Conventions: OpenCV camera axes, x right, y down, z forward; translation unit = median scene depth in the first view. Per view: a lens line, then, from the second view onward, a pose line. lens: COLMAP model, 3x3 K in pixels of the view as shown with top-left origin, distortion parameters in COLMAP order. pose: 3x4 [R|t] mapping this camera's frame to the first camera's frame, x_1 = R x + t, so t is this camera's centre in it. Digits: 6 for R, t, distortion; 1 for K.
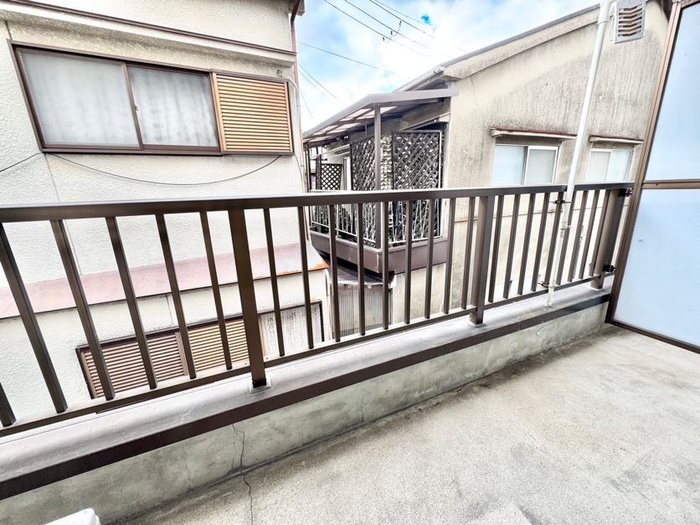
lens RADIAL K [[277.8, 0, 350.0], [0, 277.8, 262.5], [0, 0, 1]] dist [-0.002320, -0.000220]
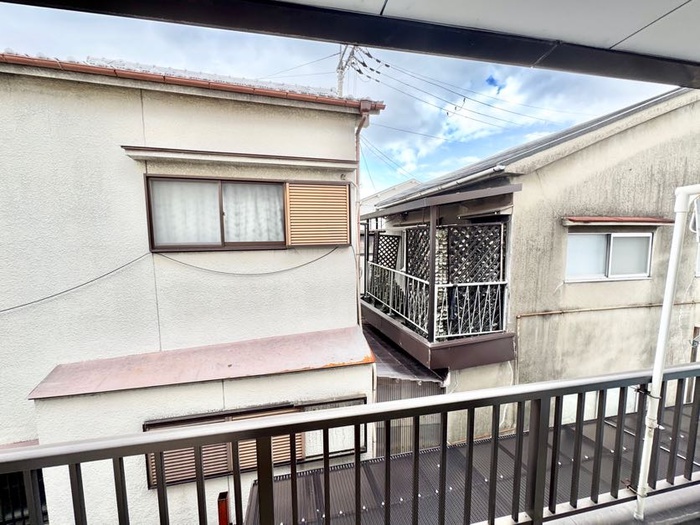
lens RADIAL K [[277.8, 0, 350.0], [0, 277.8, 262.5], [0, 0, 1]] dist [-0.002320, -0.000220]
pose [[0.976054, 0.045876, -0.212635, 0.023158], [-0.079307, 0.985276, -0.151466, -0.155977], [0.202555, 0.164702, 0.965321, -0.014288]]
